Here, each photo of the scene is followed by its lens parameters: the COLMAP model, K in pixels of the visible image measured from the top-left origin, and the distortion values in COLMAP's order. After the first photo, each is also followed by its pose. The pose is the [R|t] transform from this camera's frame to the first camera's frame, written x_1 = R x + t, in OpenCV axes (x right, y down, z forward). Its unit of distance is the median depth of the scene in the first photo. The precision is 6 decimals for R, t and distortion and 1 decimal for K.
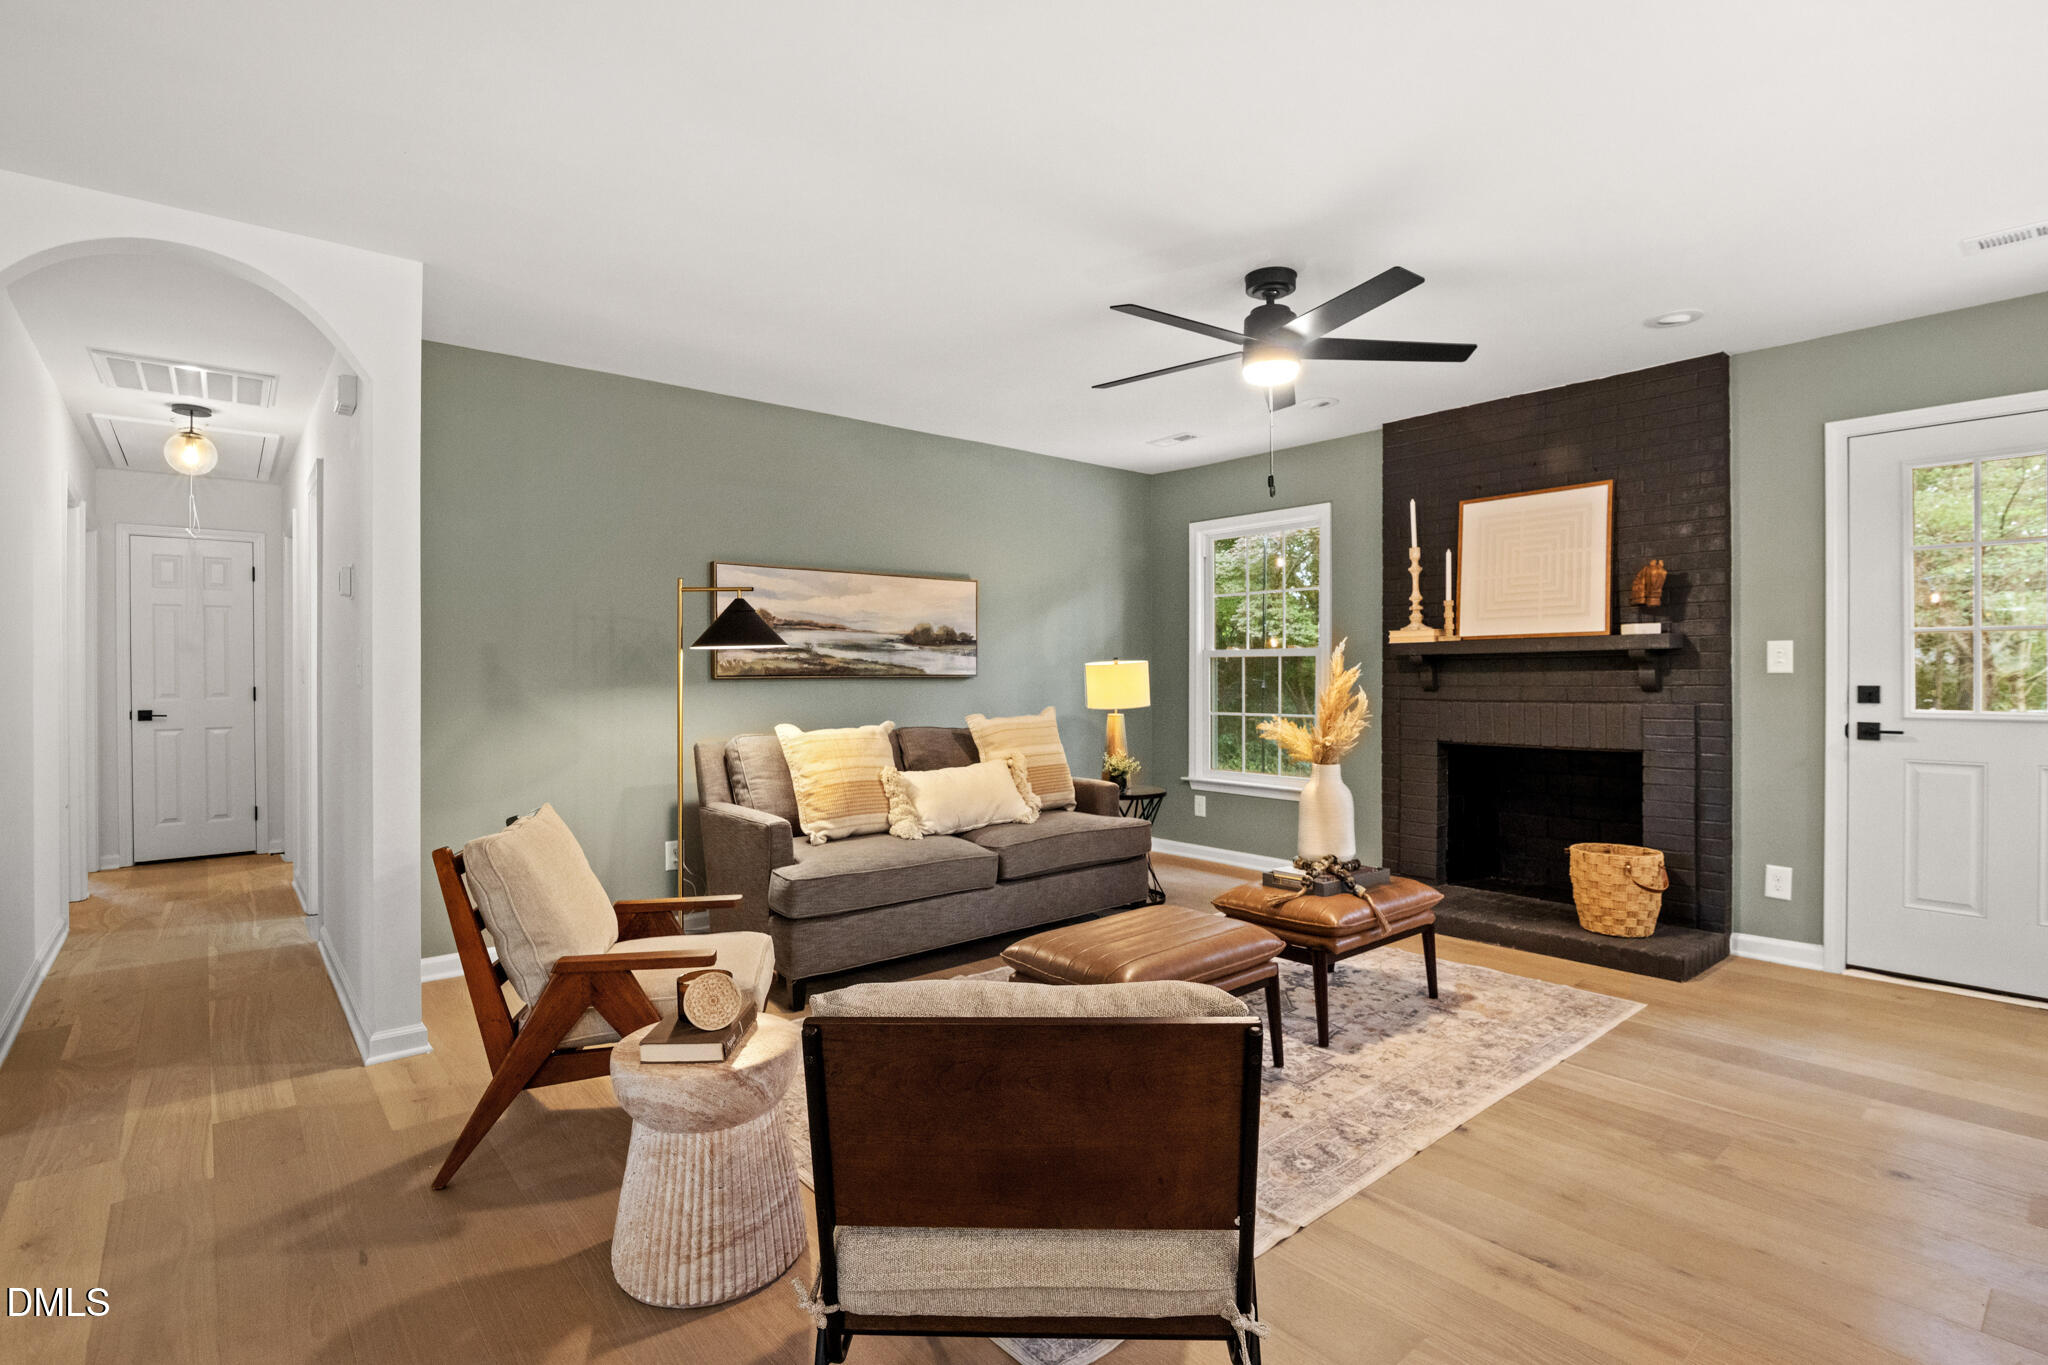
lens RADIAL K [[976.0, 0, 1032.0], [0, 976.0, 663.5], [0, 0, 1]] dist [-0.013044, 0.000606]
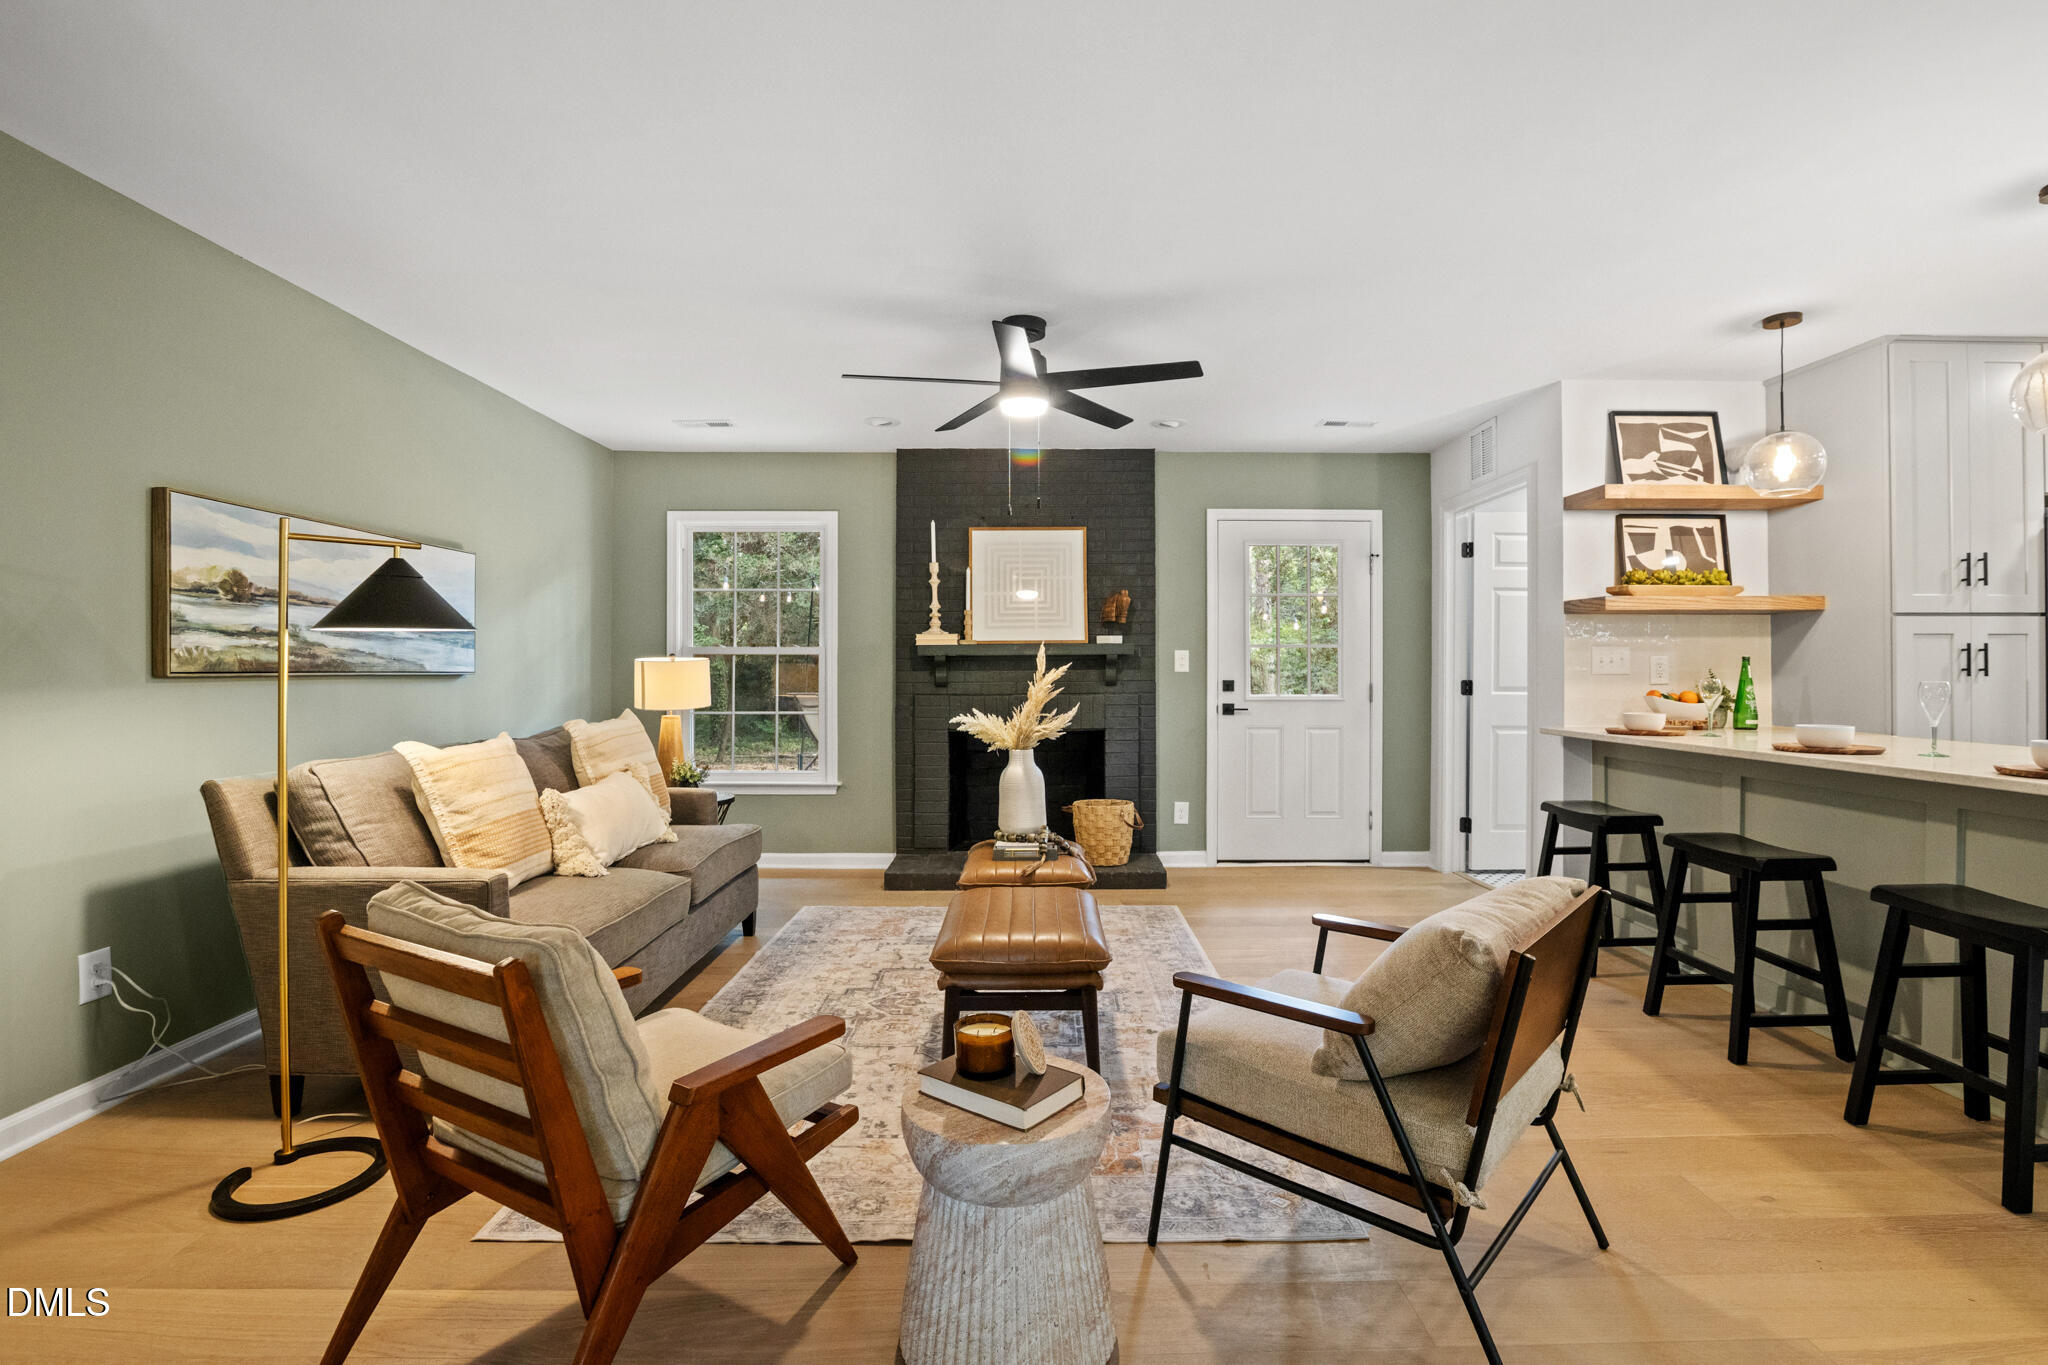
lens RADIAL K [[957.8, 0, 1030.5], [0, 957.8, 657.9], [0, 0, 1]] dist [-0.013830, 0.000744]
pose [[0.649698, 0.013640, 0.760070, -0.461092], [-0.009836, 0.999906, -0.009536, 0.004195], [-0.760128, -0.001280, 0.649772, 0.206589]]
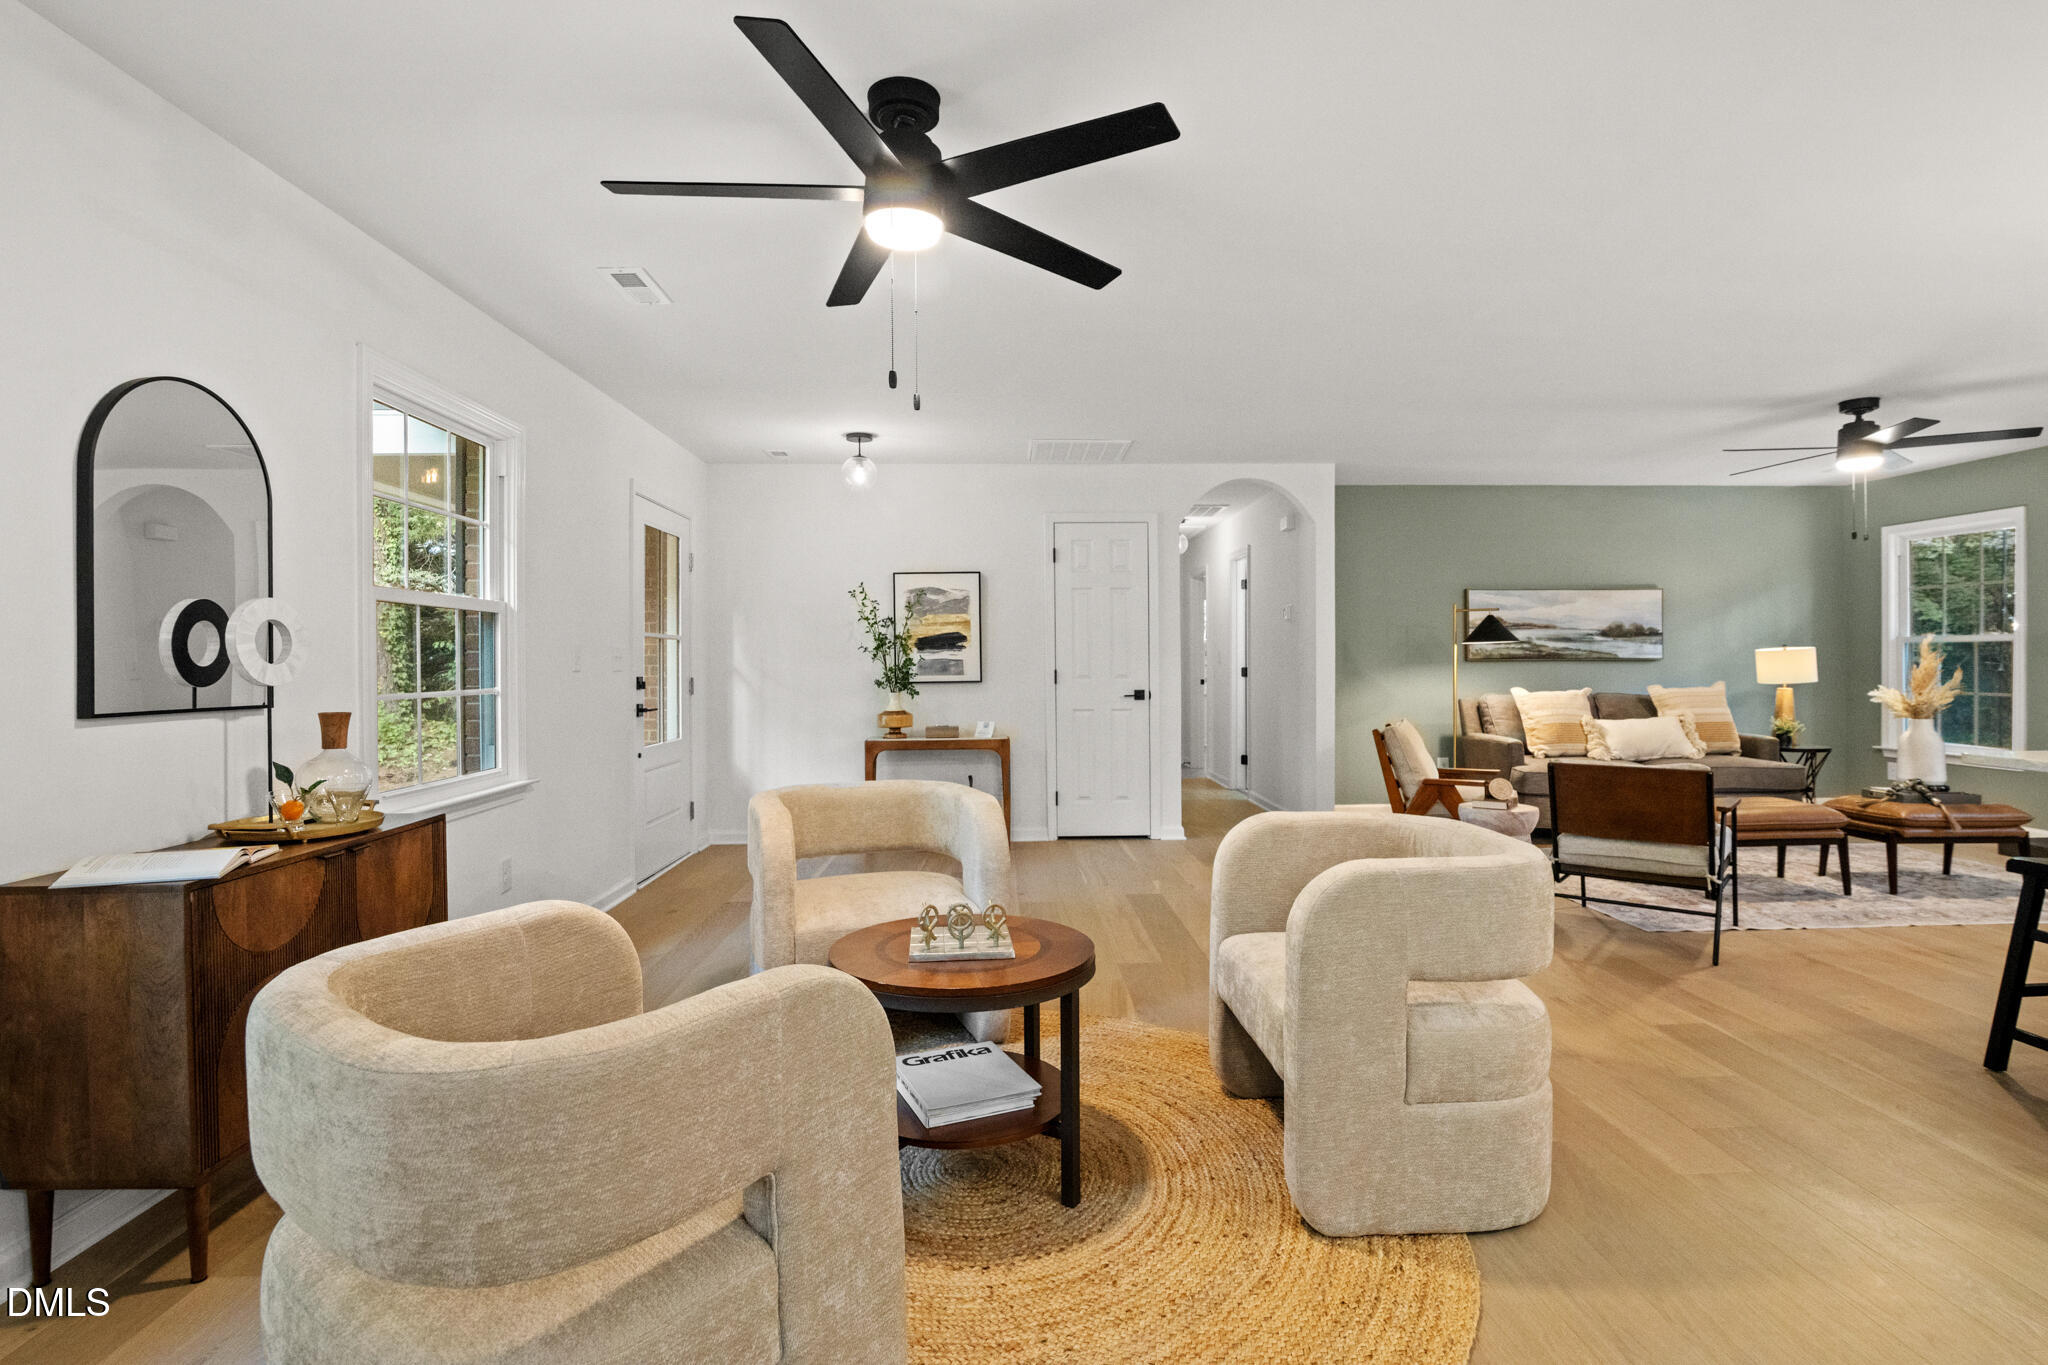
lens RADIAL K [[976.0, 0, 1032.0], [0, 976.0, 663.5], [0, 0, 1]] dist [-0.013044, 0.000606]
pose [[0.779656, 0.003282, -0.626199, 0.137793], [0.008041, 0.999851, 0.015252, -0.011123], [0.626156, -0.016927, 0.779514, -0.791103]]
